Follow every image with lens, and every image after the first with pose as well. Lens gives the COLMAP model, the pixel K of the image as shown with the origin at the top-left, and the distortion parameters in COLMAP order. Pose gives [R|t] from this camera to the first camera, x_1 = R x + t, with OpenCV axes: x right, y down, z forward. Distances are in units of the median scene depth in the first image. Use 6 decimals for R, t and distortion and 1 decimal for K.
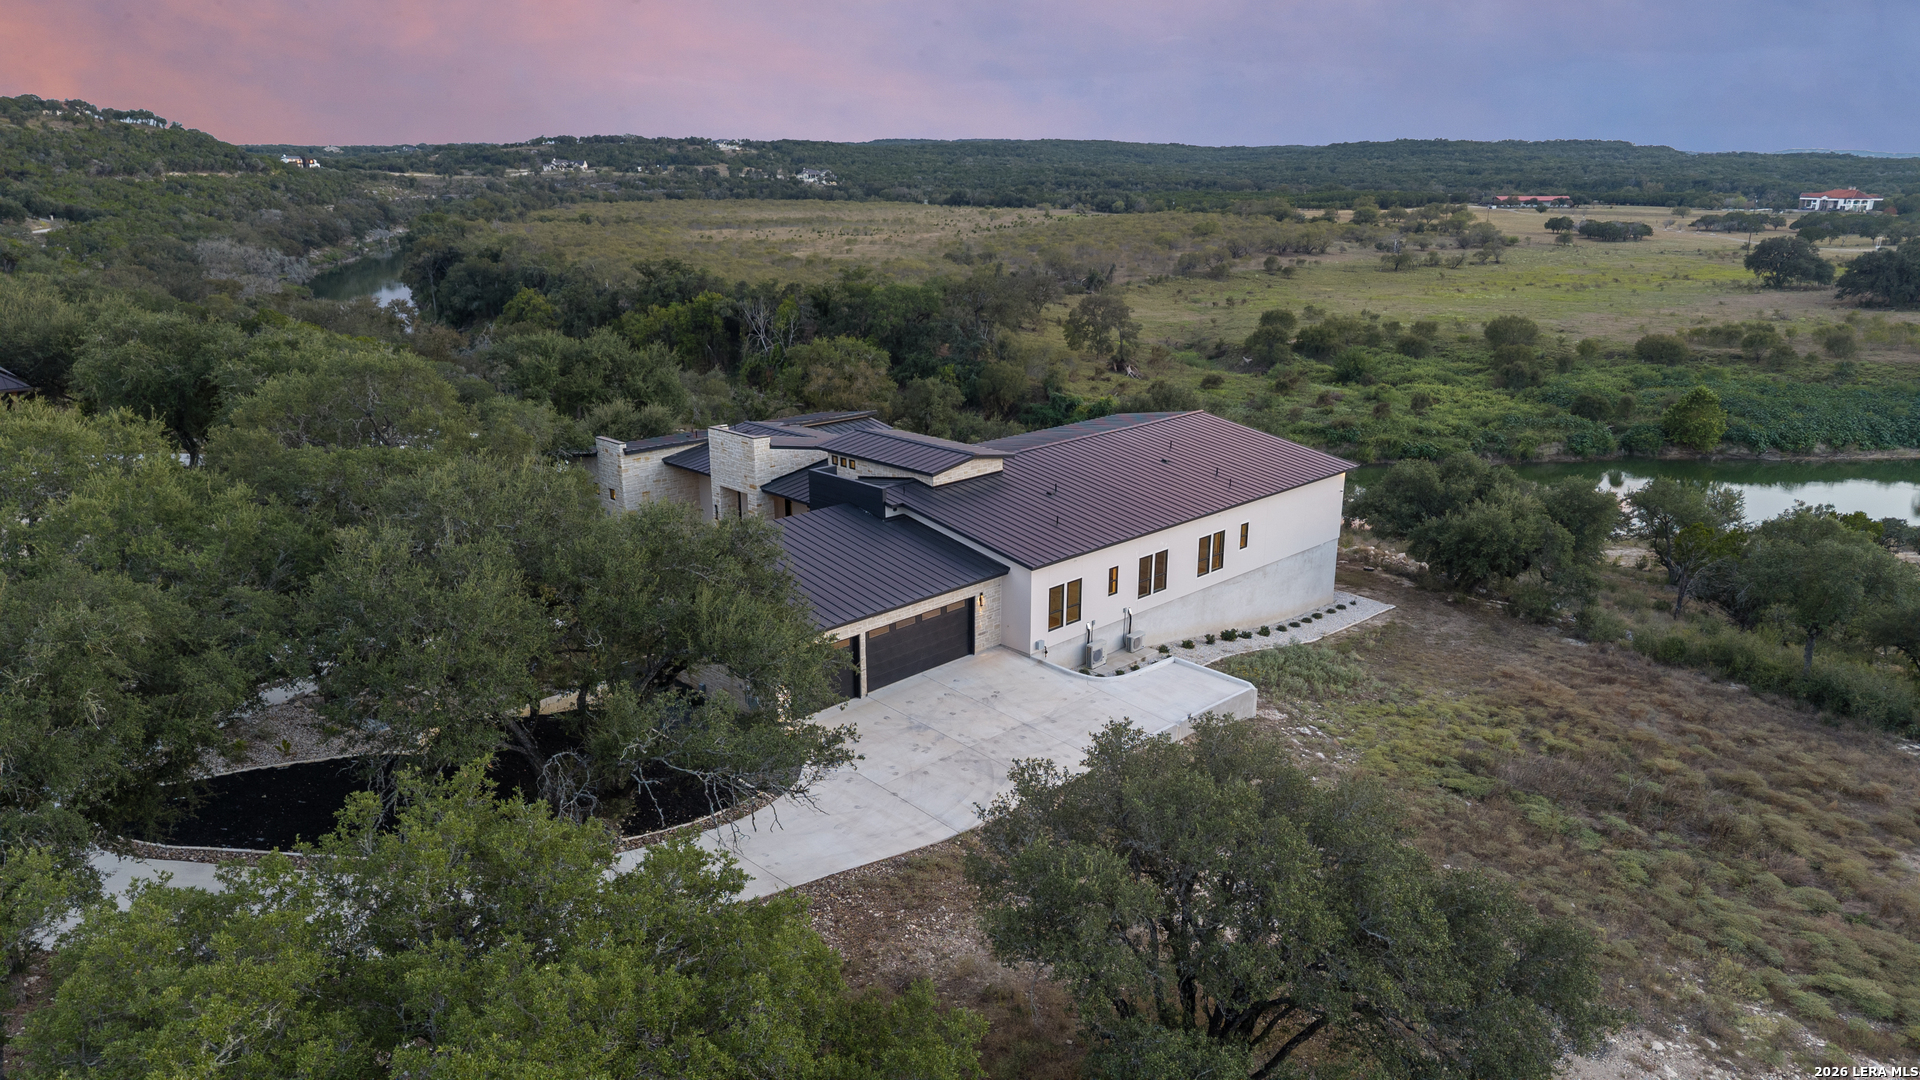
lens RADIAL K [[1303.4, 0, 975.1], [0, 1303.4, 535.8], [0, 0, 1]] dist [0.000905, 0.024036]
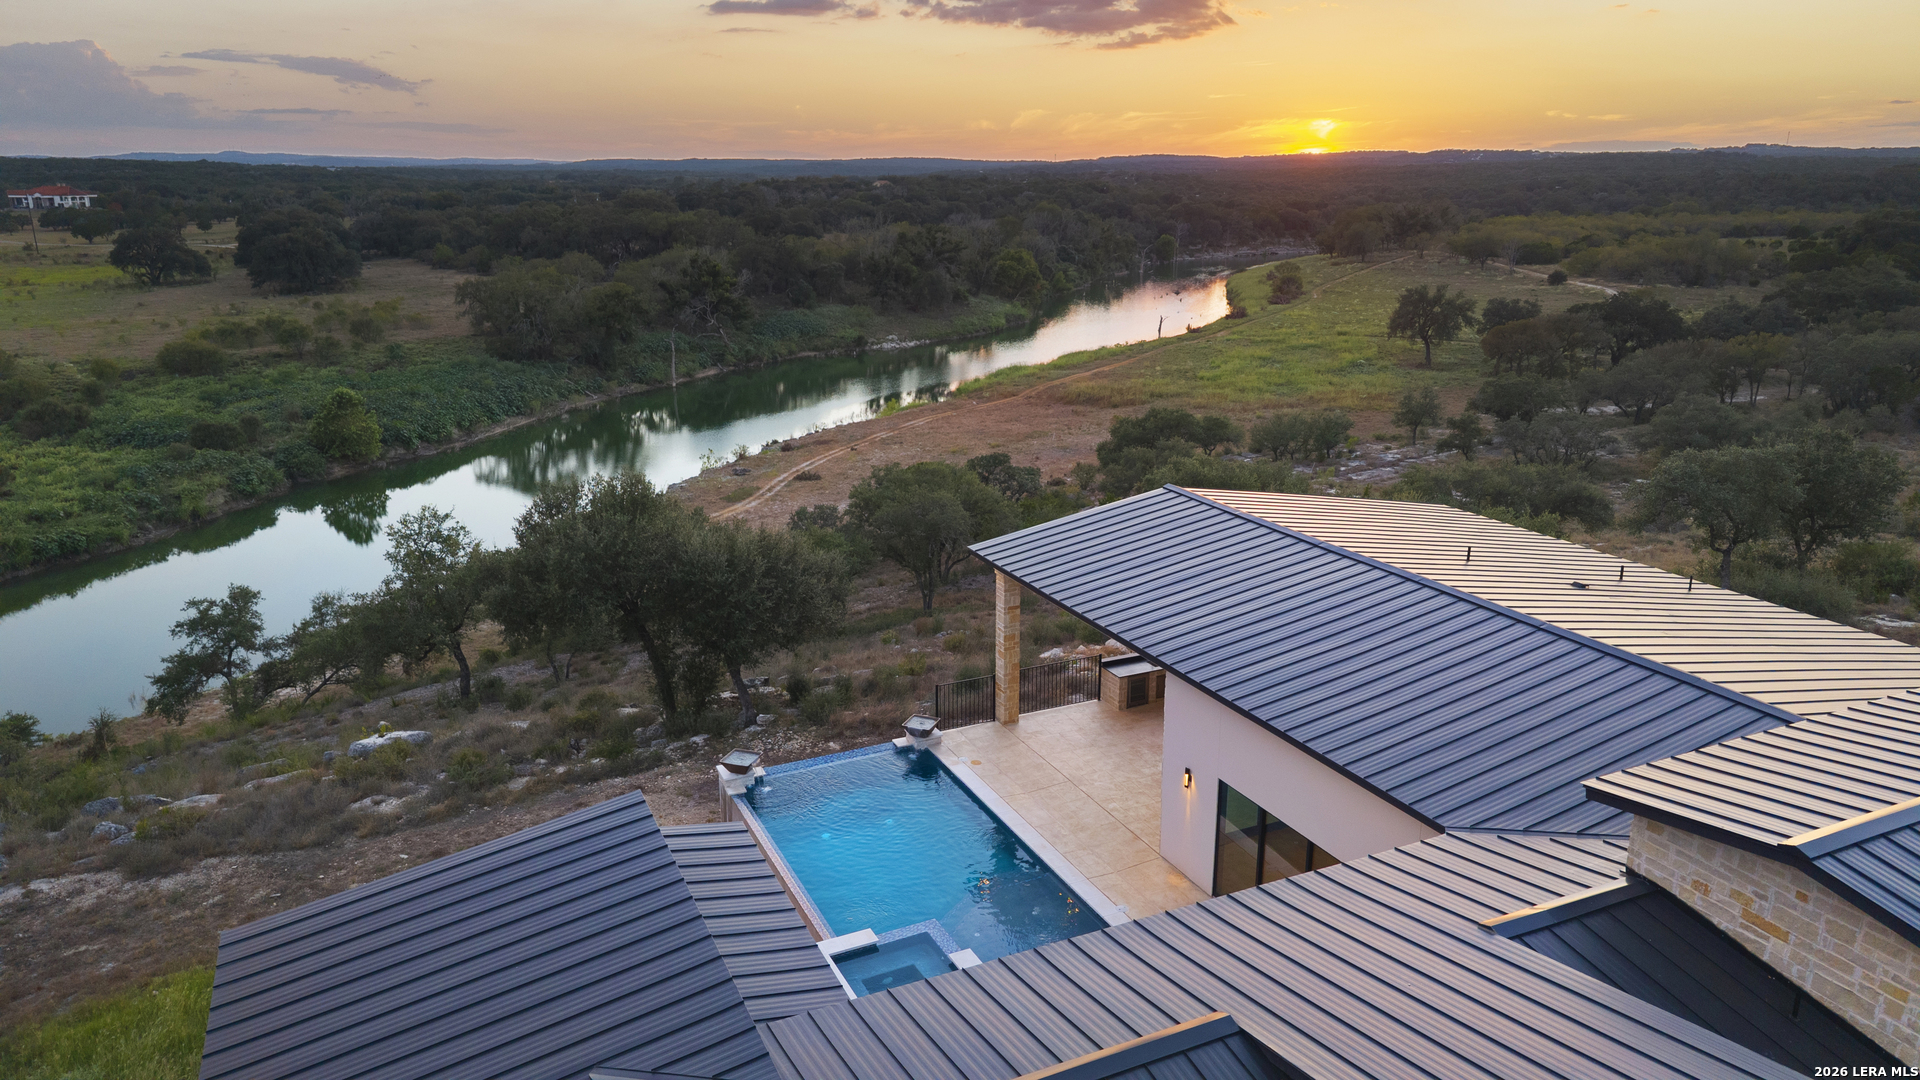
lens RADIAL K [[1291.0, 0, 962.5], [0, 1291.0, 540.8], [0, 0, 1]] dist [0.052701, -0.061292]
pose [[0.342475, -0.260173, 0.902785, -0.054388], [0.258979, 0.949809, 0.175480, -0.034330], [-0.903129, 0.173705, 0.392665, 0.169965]]
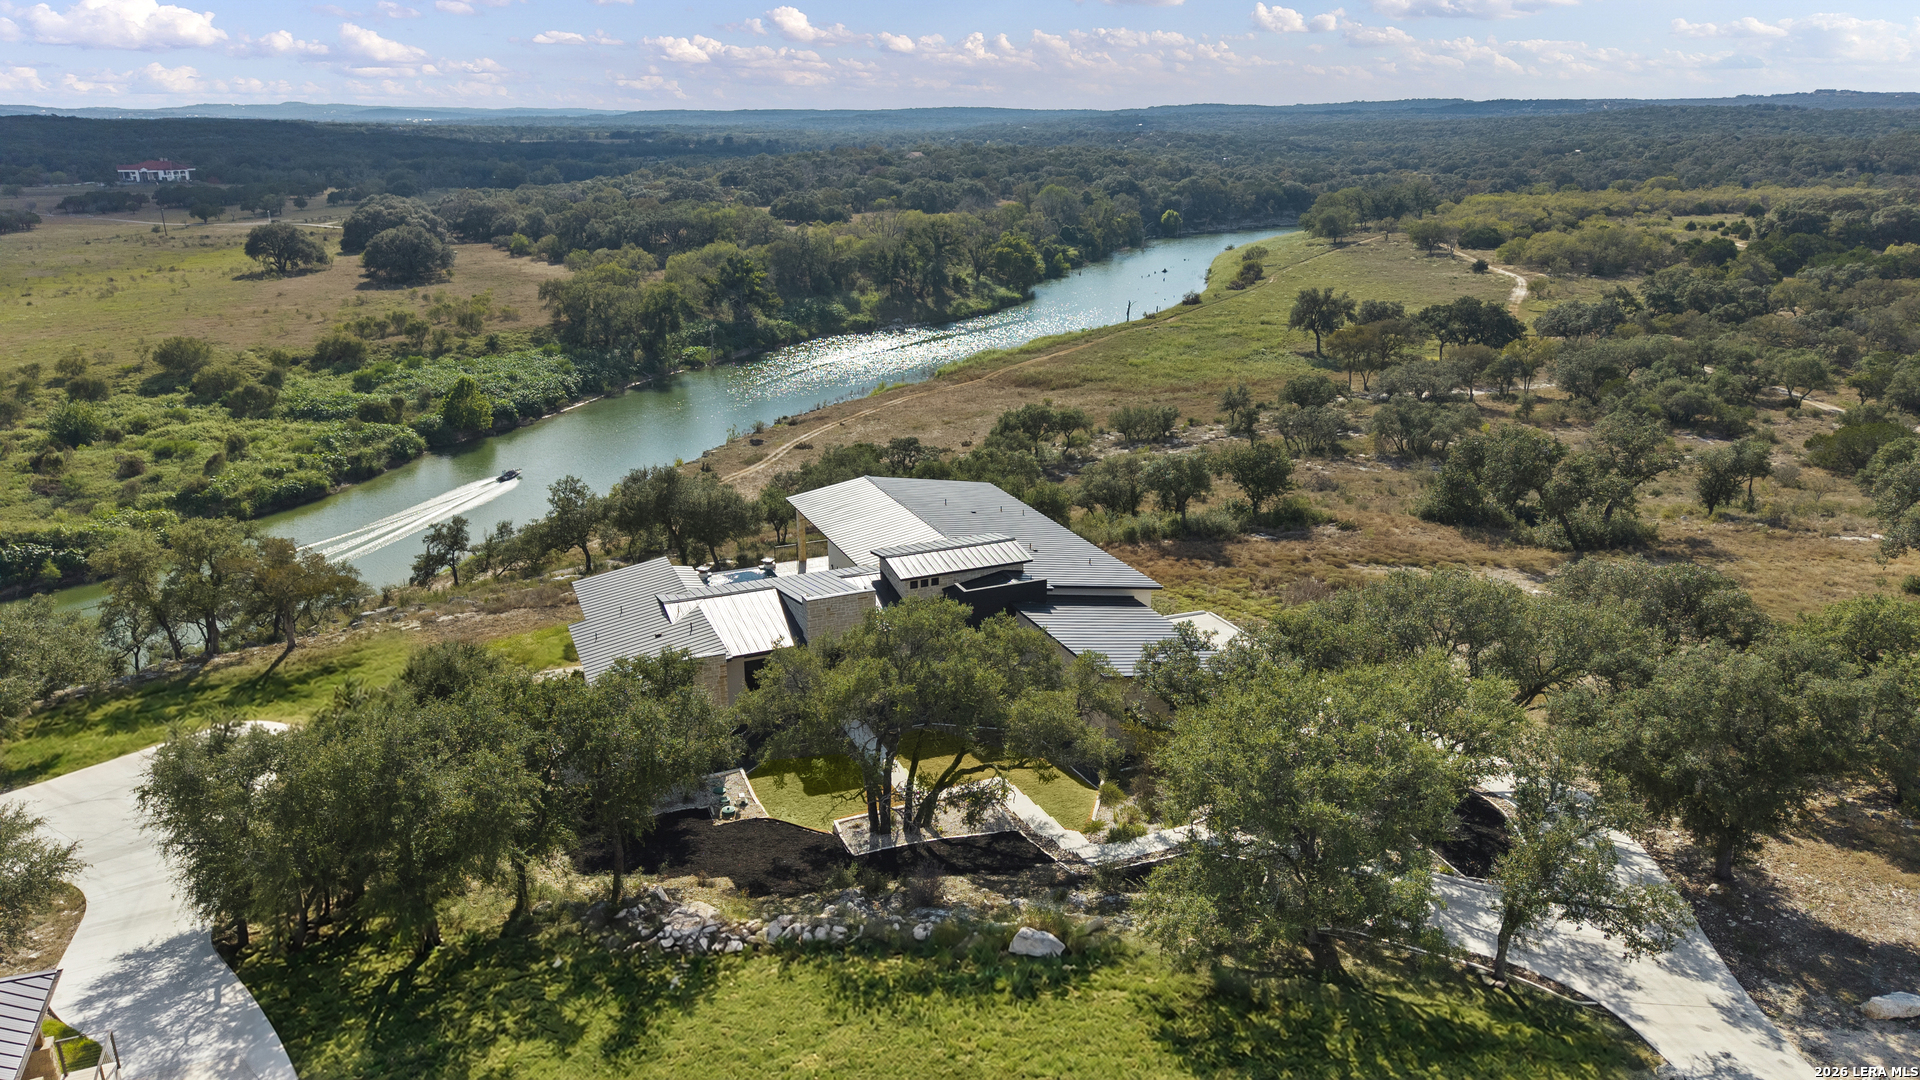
lens RADIAL K [[1291.2, 0, 969.3], [0, 1291.2, 551.9], [0, 0, 1]] dist [0.066022, -0.083336]
pose [[0.375771, -0.298877, 0.877194, -0.178210], [0.258709, 0.942764, 0.210393, -0.051103], [-0.889869, 0.147878, 0.431585, 0.070186]]
